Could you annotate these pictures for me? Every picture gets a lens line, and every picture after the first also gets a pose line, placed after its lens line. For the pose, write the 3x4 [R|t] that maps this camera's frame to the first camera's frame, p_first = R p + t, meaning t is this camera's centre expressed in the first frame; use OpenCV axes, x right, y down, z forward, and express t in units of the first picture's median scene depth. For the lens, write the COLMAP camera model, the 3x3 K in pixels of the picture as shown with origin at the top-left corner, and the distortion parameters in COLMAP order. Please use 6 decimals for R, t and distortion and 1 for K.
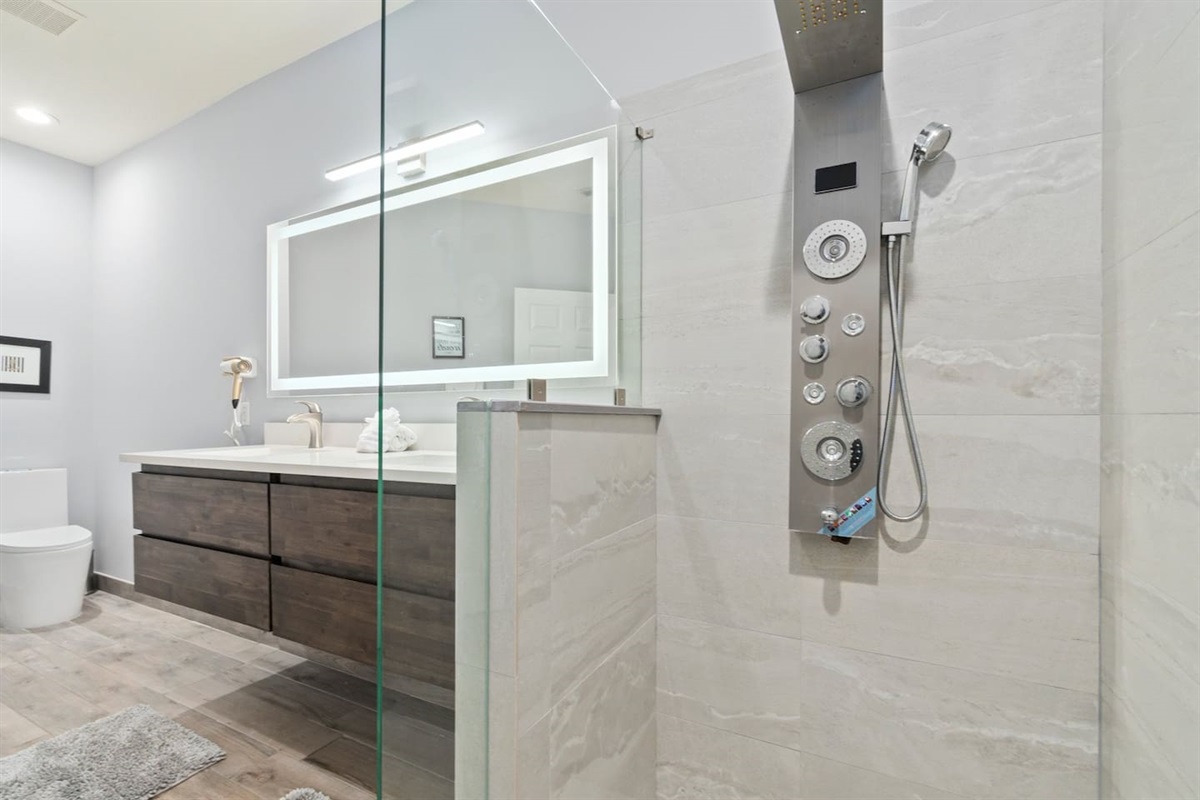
lens RADIAL K [[519.6, 0, 608.7], [0, 519.6, 424.1], [0, 0, 1]] dist [-0.007534, 0.001334]
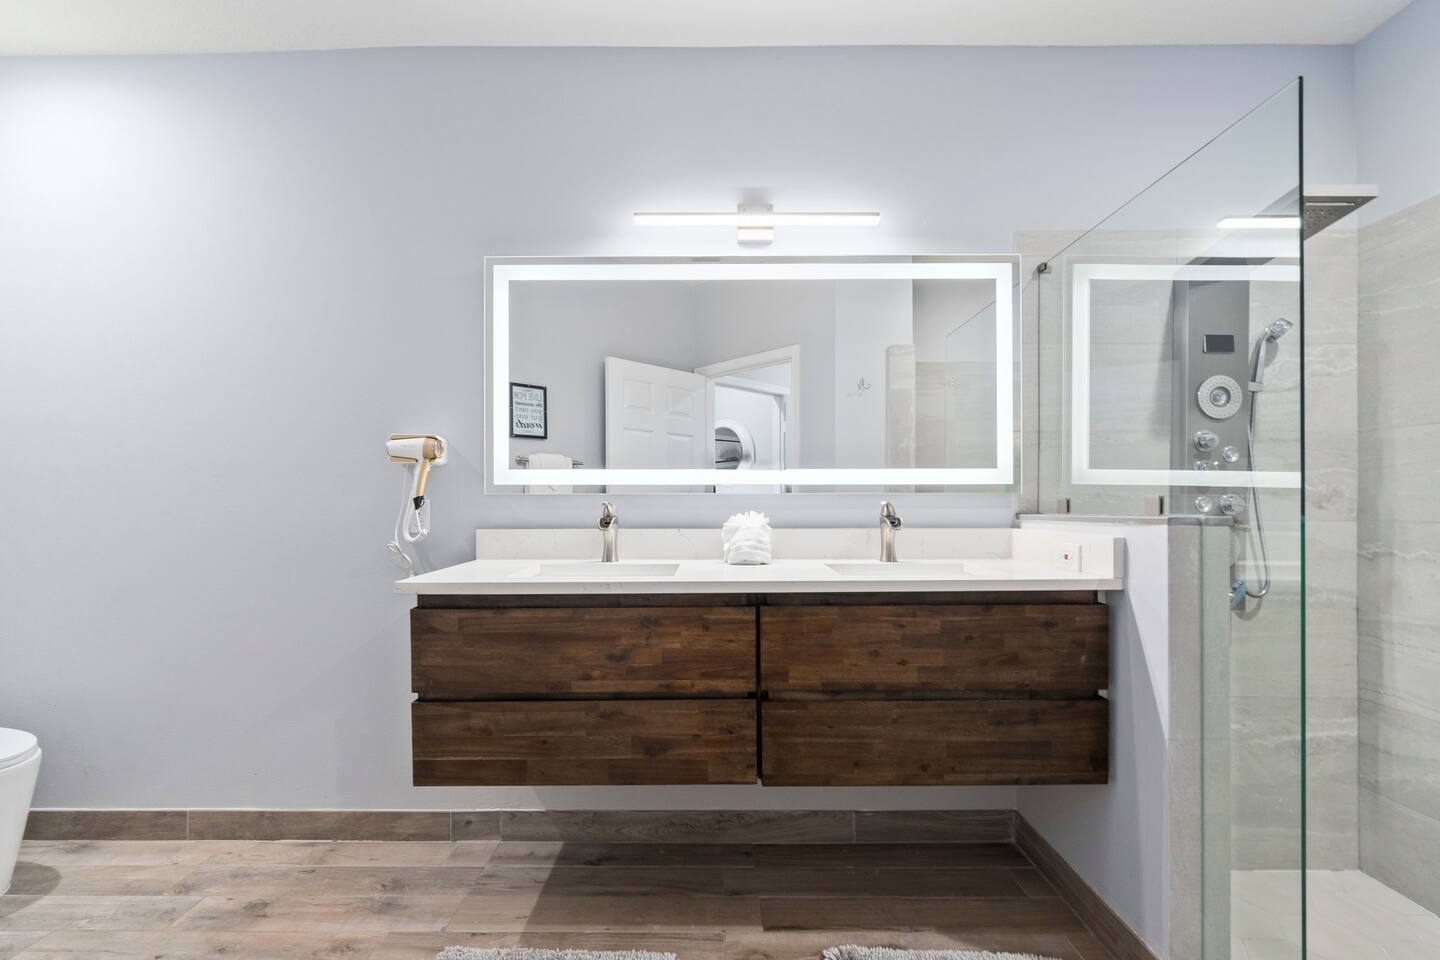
lens RADIAL K [[623.5, 0, 705.0], [0, 623.5, 508.1], [0, 0, 1]] dist [-0.007534, 0.001334]
pose [[0.894504, -0.001637, 0.447056, -1.128492], [0.005129, 0.999965, -0.006600, -0.036424], [-0.447030, 0.008196, 0.894482, 0.127403]]
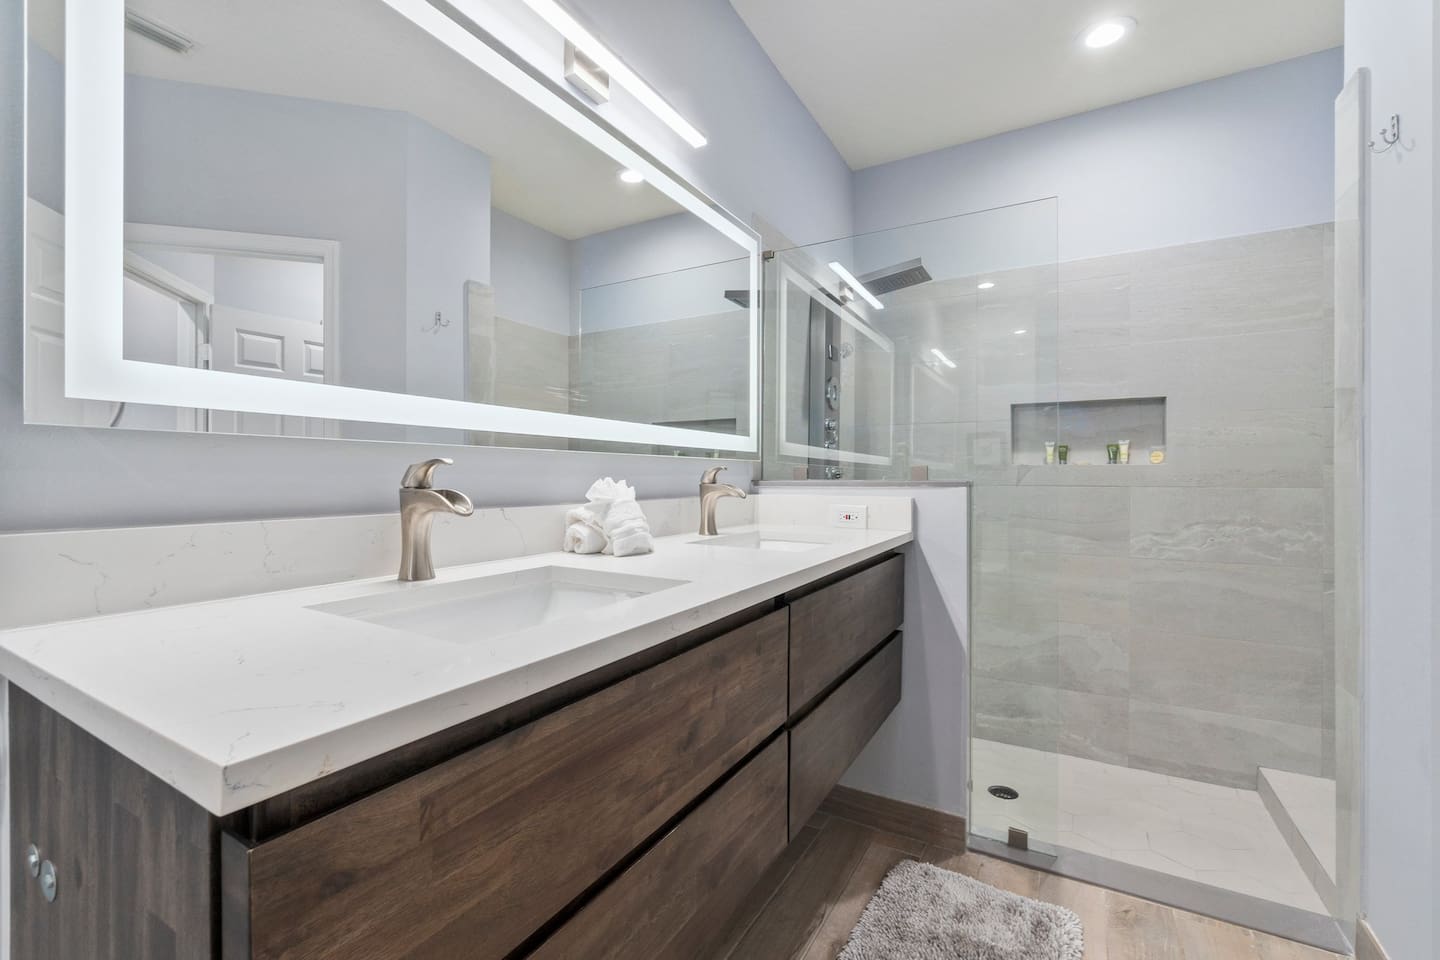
lens RADIAL K [[623.5, 0, 719.8], [0, 623.5, 479.2], [0, 0, 1]] dist [-0.007534, 0.001334]
pose [[0.058551, -0.002632, 0.998281, -1.343380], [0.007186, 0.999972, 0.002215, -0.036717], [-0.998259, 0.007044, 0.058568, 0.990280]]
